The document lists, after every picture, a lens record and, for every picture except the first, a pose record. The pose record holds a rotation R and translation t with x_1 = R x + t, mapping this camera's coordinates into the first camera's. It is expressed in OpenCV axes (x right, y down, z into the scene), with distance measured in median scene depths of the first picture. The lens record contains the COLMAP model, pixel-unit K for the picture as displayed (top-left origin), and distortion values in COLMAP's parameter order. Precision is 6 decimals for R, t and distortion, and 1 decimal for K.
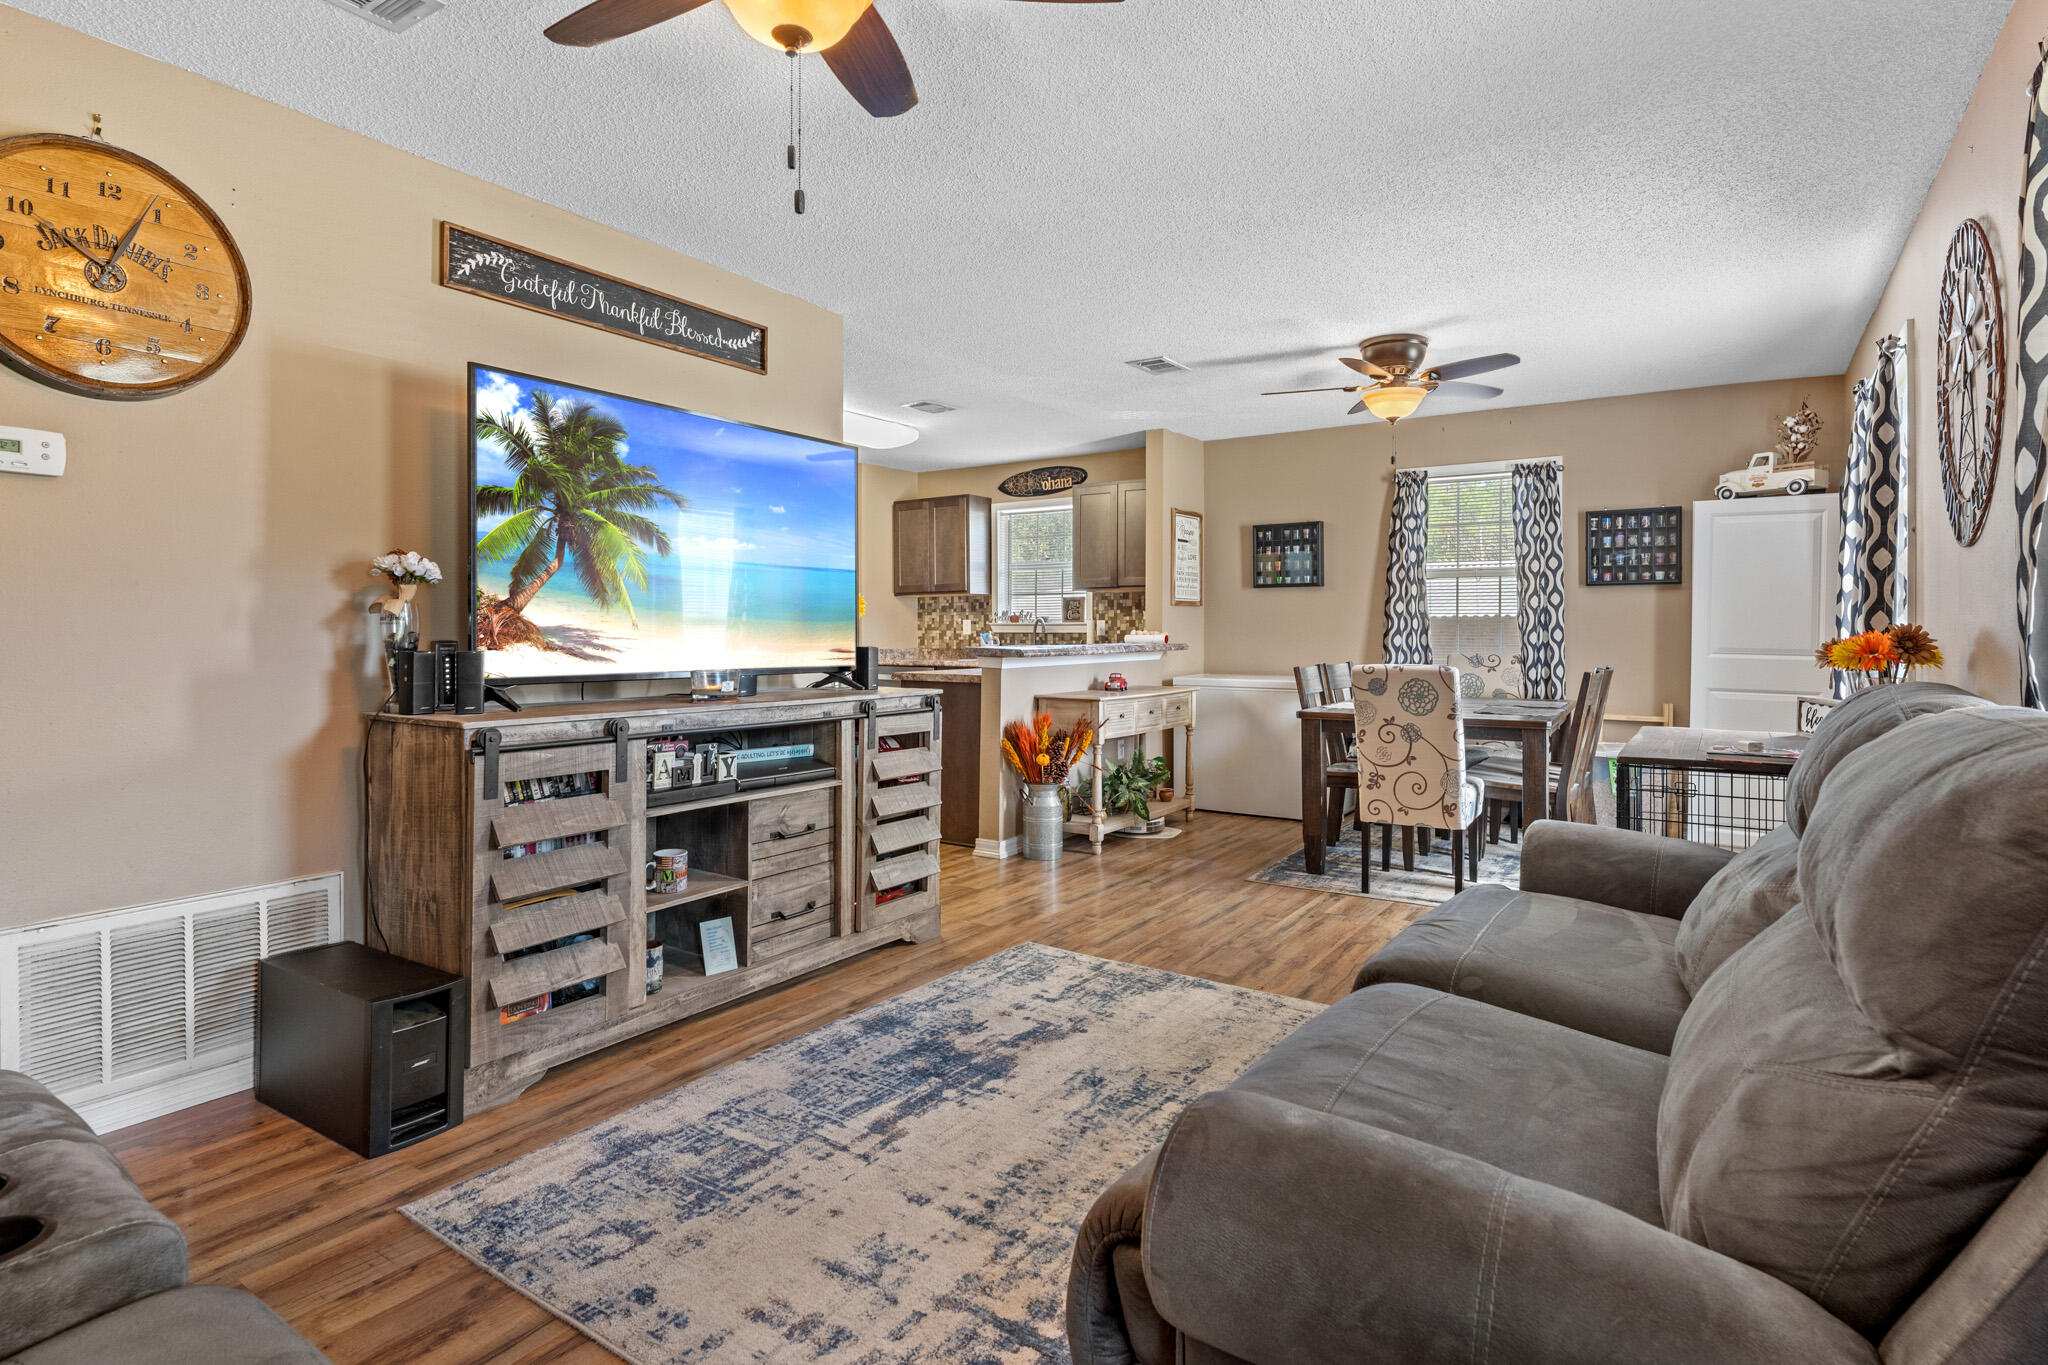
lens RADIAL K [[1040.3, 0, 1012.7], [0, 1040.3, 629.3], [0, 0, 1]] dist [0.001273, -0.000373]
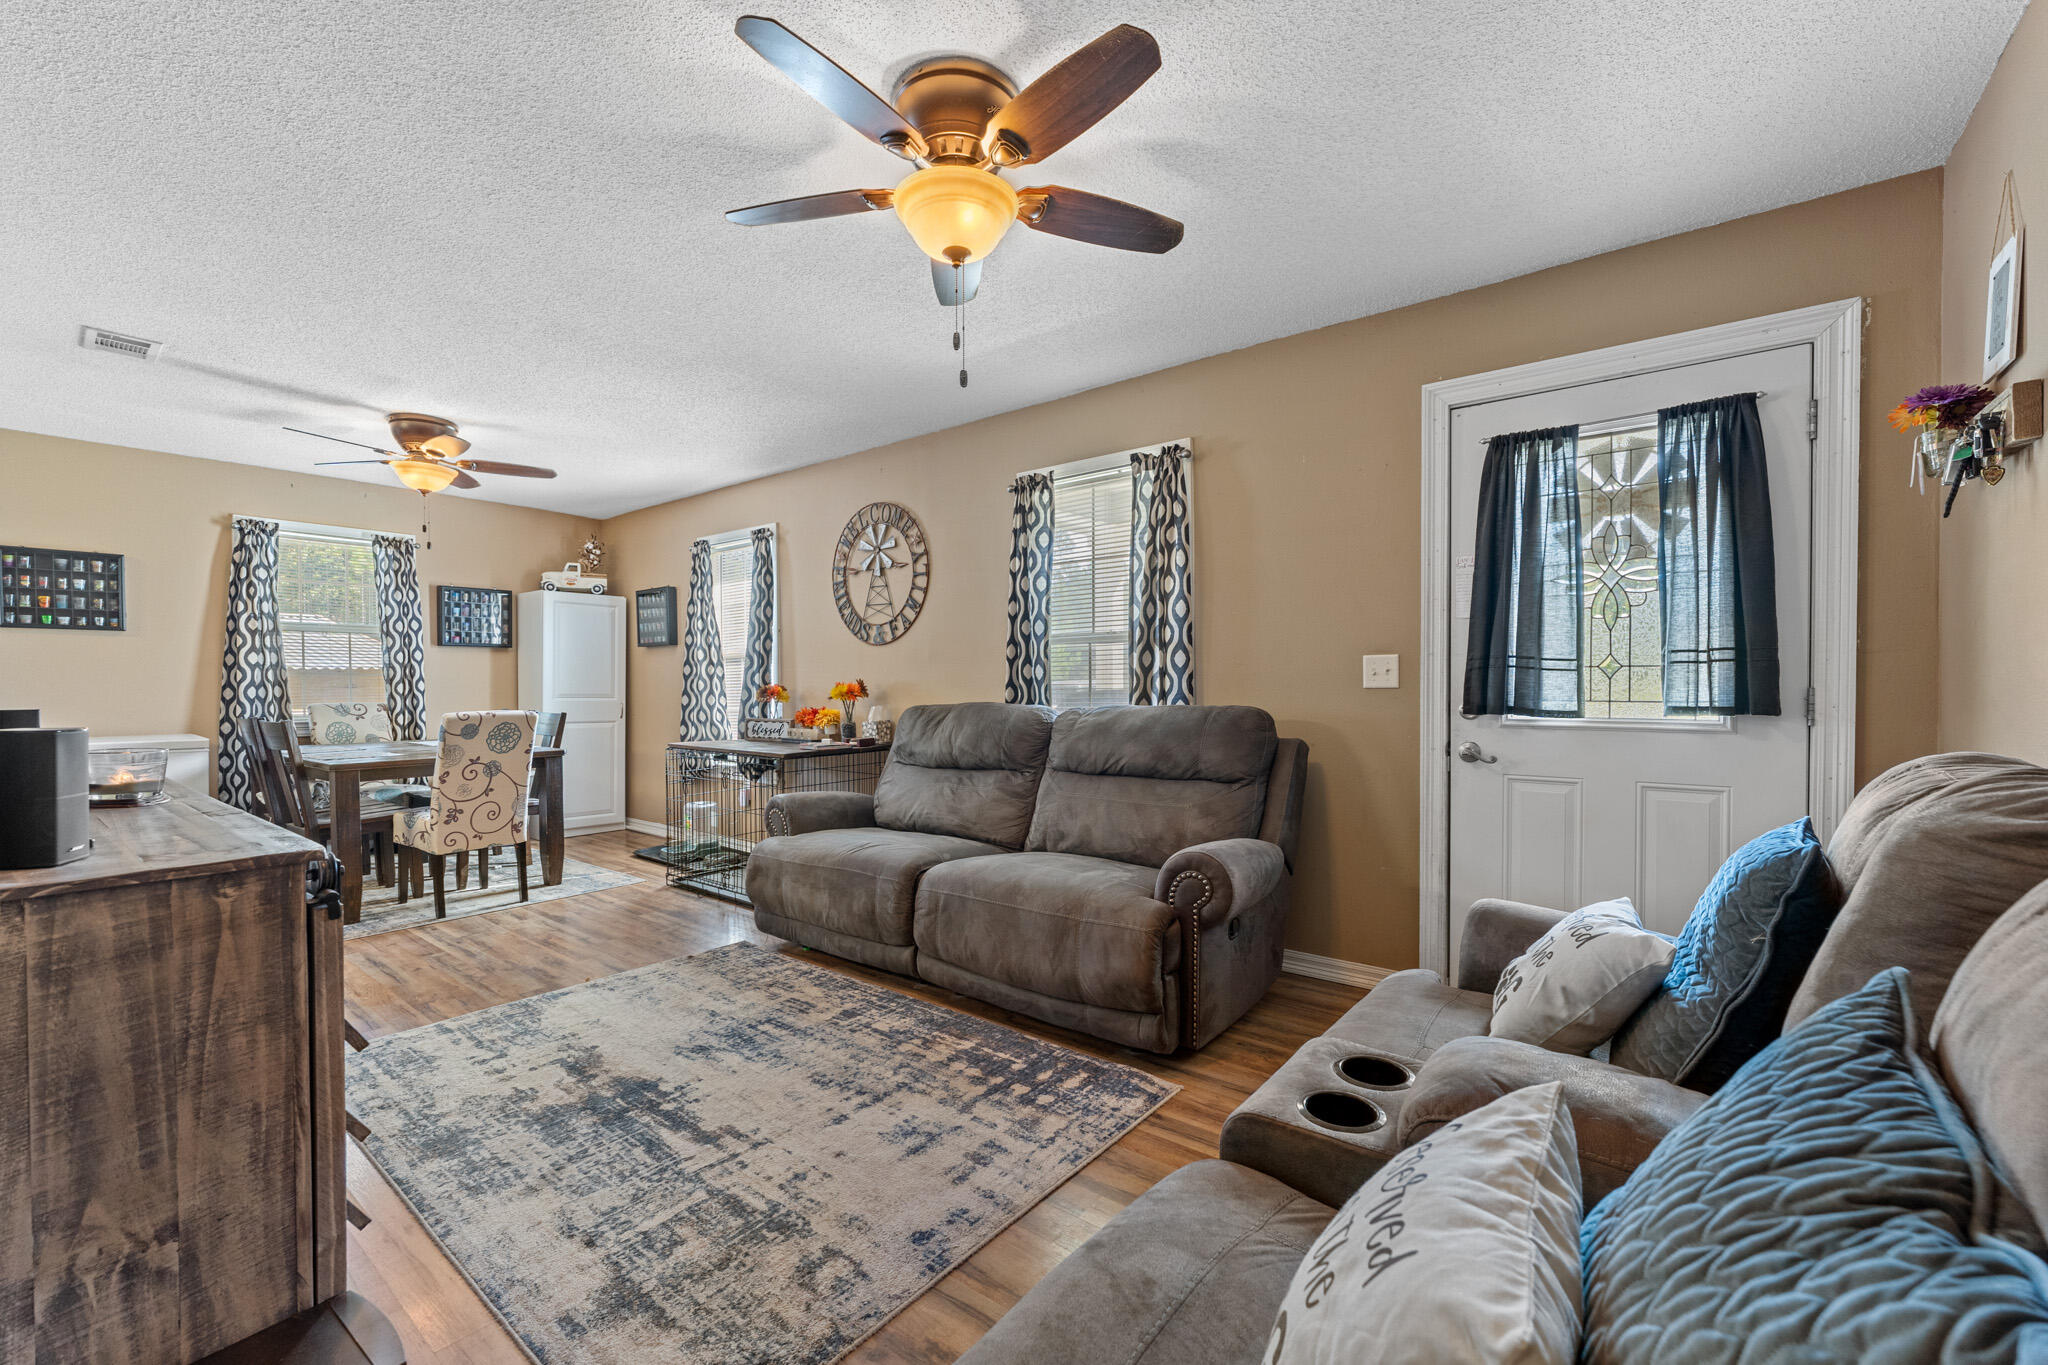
lens RADIAL K [[842.0, 0, 1016.1], [0, 842.0, 694.2], [0, 0, 1]] dist [-0.000411, 0.000344]
pose [[0.078644, -0.015642, 0.996780, -0.512115], [-0.000414, 0.999876, 0.015724, -0.000515], [-0.996903, -0.001650, 0.078628, 0.320374]]
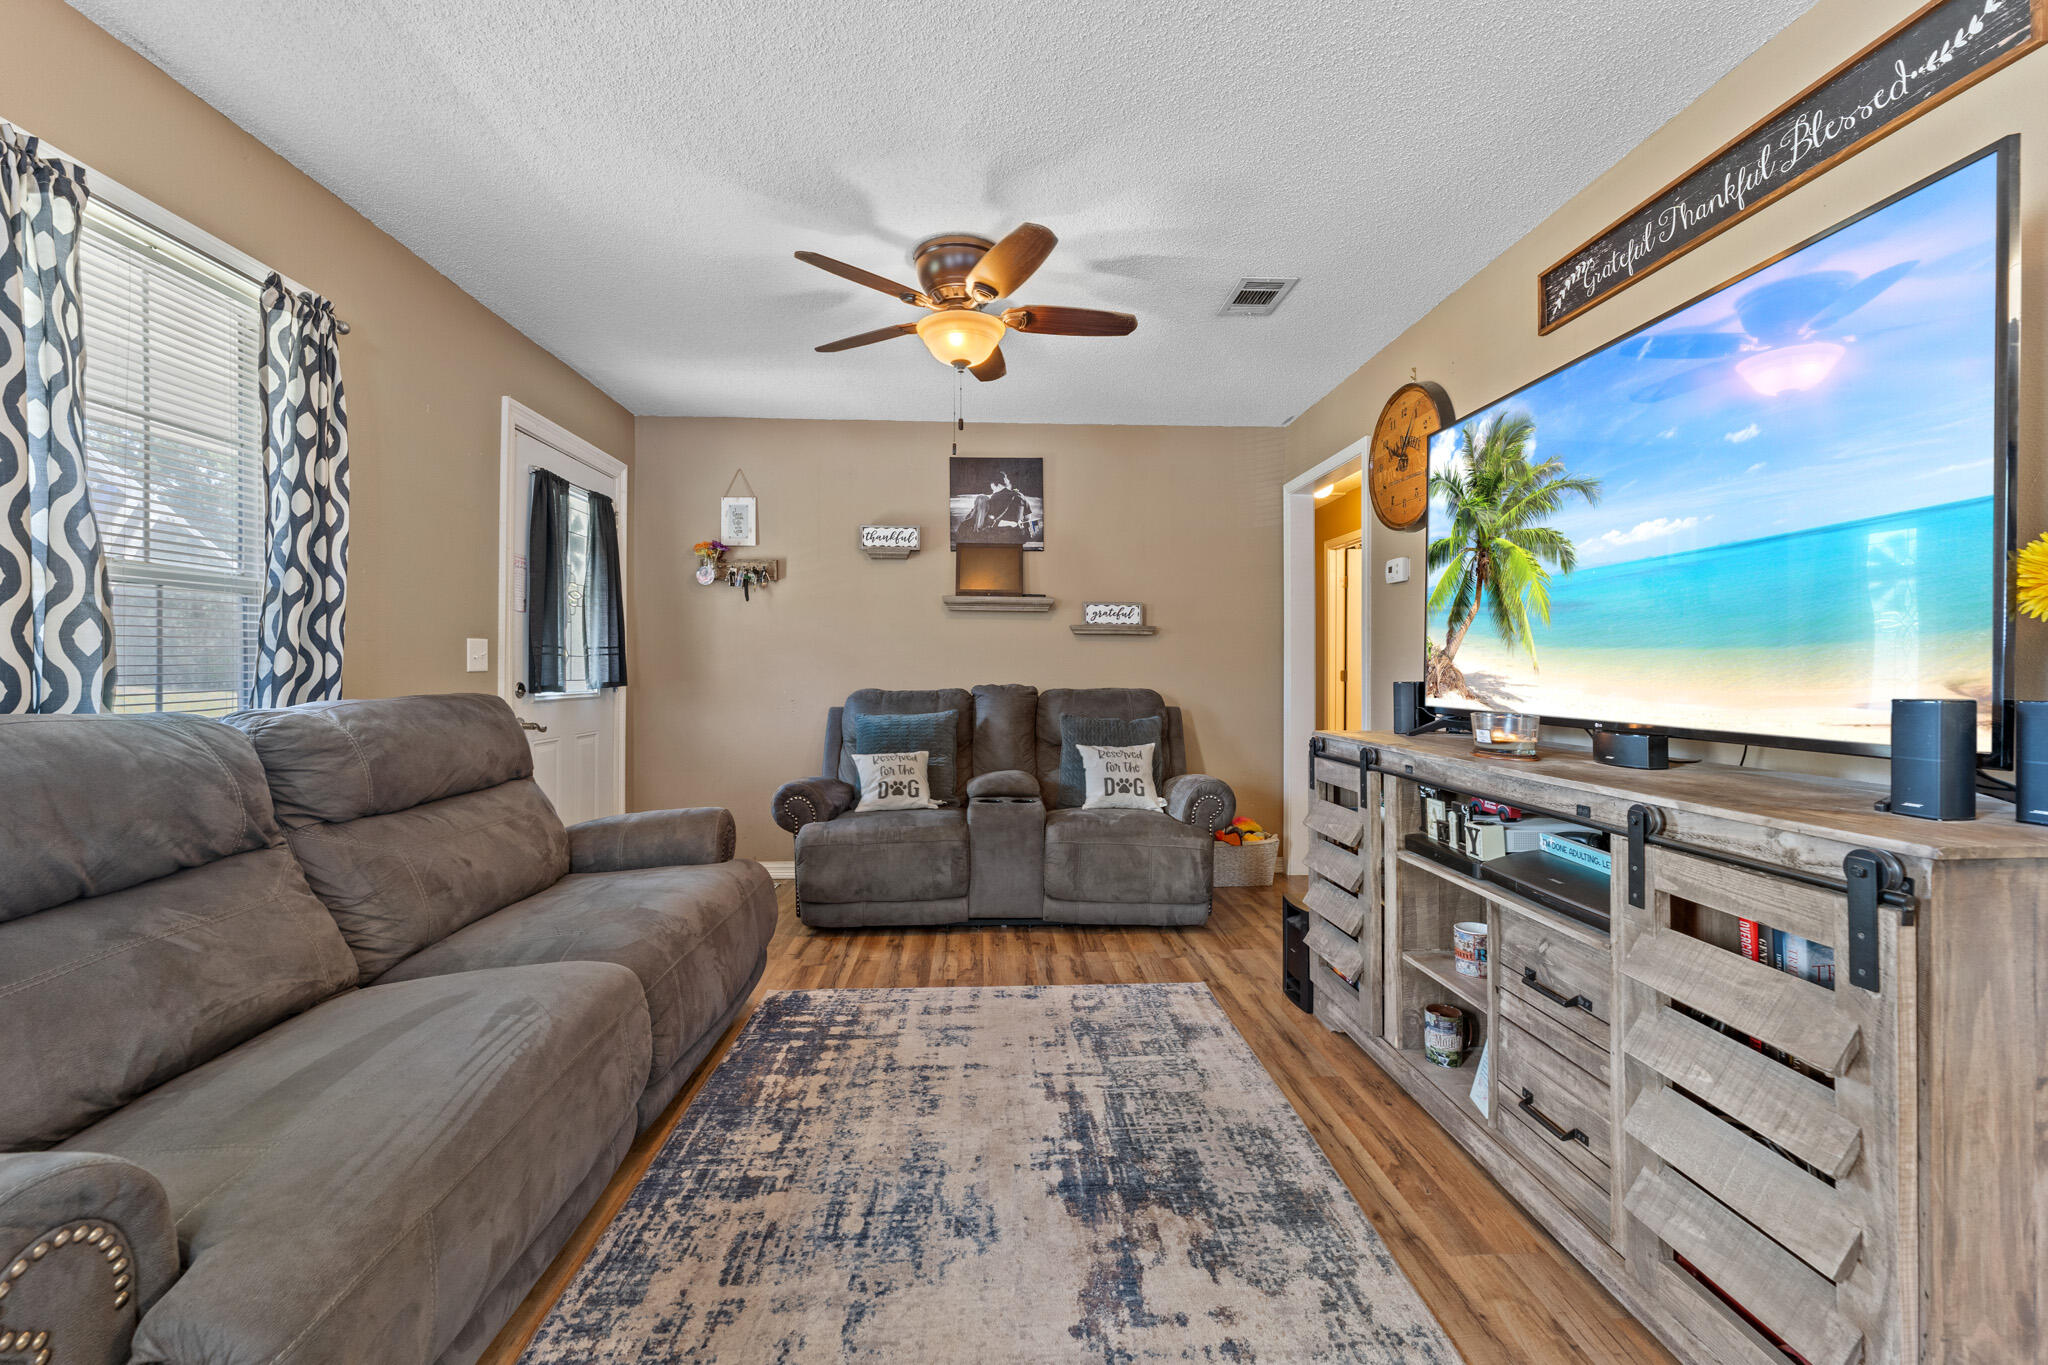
lens RADIAL K [[848.8, 0, 1026.3], [0, 848.8, 669.5], [0, 0, 1]] dist [-0.004308, -0.000009]
pose [[-0.793986, -0.001876, -0.607933, 0.253831], [0.000233, 0.999994, -0.003389, 0.006020], [0.607936, -0.002833, -0.793981, 0.900602]]
